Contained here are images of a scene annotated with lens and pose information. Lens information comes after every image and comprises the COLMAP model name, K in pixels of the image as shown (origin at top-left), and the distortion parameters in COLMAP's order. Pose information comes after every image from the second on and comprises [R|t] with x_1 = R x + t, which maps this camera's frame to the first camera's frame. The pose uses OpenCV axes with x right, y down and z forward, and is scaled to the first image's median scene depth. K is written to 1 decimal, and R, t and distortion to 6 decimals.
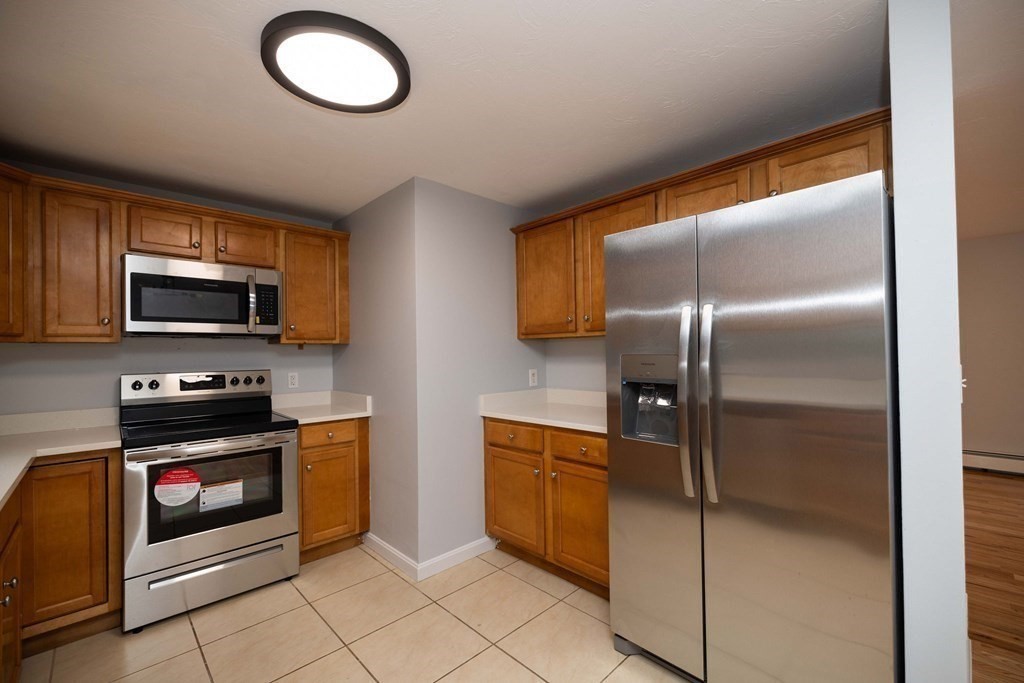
lens RADIAL K [[426.6, 0, 516.1], [0, 426.6, 347.5], [0, 0, 1]] dist [-0.001836, 0.000632]
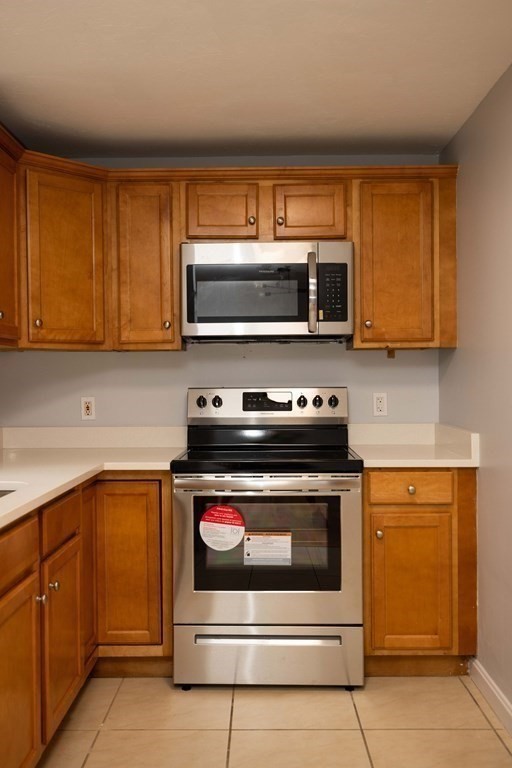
lens RADIAL K [[744.6, 0, 252.6], [0, 744.6, 387.2], [0, 0, 1]] dist [0.002397, 0.000000]
pose [[0.705572, 0.016910, -0.708436, 0.193126], [0.006222, 0.999529, 0.030055, 0.017145], [0.708611, -0.025614, 0.705134, 0.049146]]
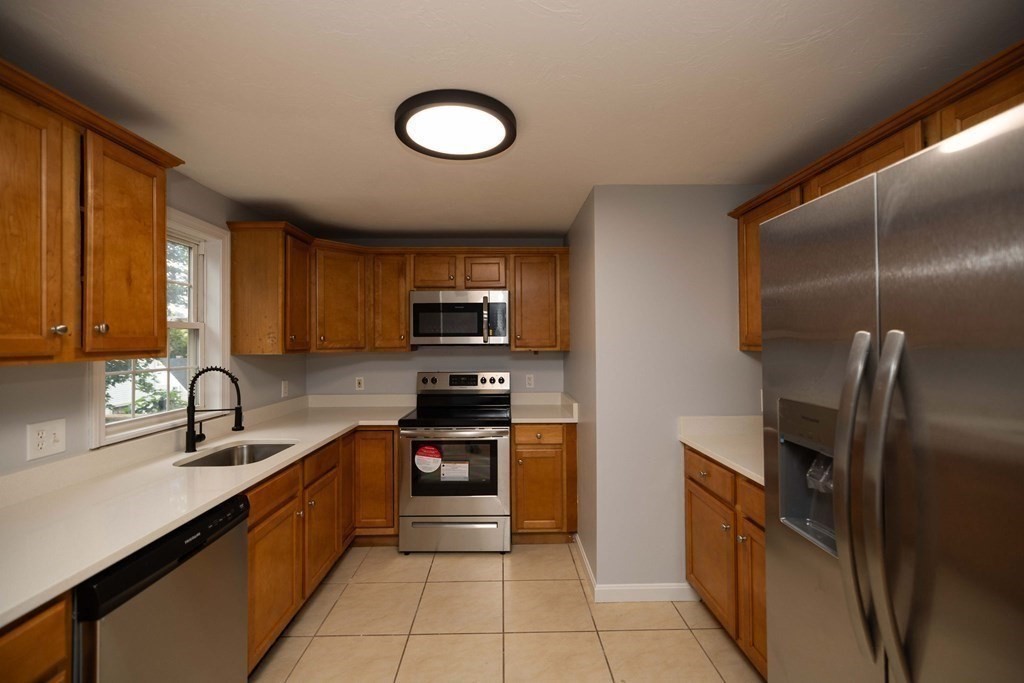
lens RADIAL K [[426.6, 0, 510.2], [0, 426.6, 337.3], [0, 0, 1]] dist [-0.001836, 0.000632]
pose [[0.726334, 0.001816, -0.687340, 0.281061], [0.002948, 0.999979, 0.005757, -0.059267], [0.687336, -0.006208, 0.726313, 0.153248]]
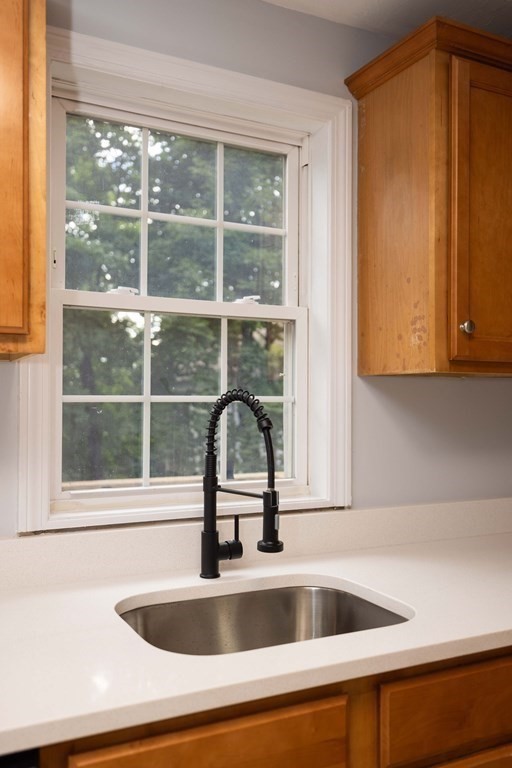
lens RADIAL K [[690.3, 0, 254.3], [0, 690.3, 389.7], [0, 0, 1]] dist [0.001421, -0.006108]
pose [[-0.293558, 0.000142, -0.955941, -0.158107], [0.010095, 0.999945, -0.002951, 0.001463], [0.955888, -0.010517, -0.293543, 0.537855]]
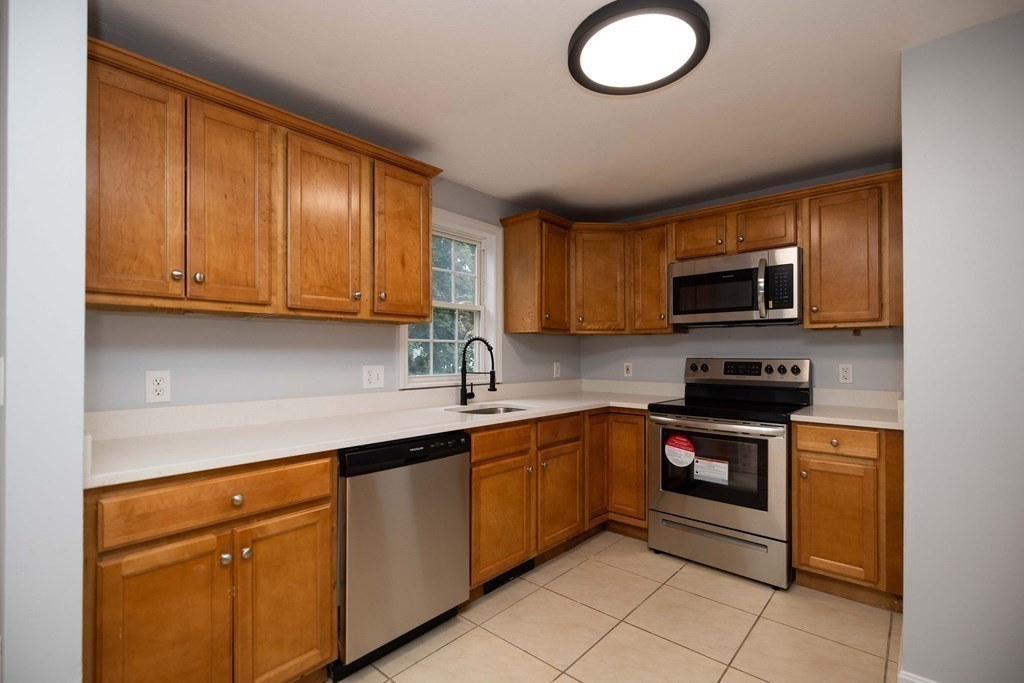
lens RADIAL K [[466.0, 0, 512.0], [0, 466.0, 350.1], [0, 0, 1]] dist [-0.001710, 0.000432]
pose [[0.068841, 0.003628, -0.997621, 0.394511], [0.008671, 0.999953, 0.004235, 0.027274], [0.997590, -0.008942, 0.068807, 0.363060]]
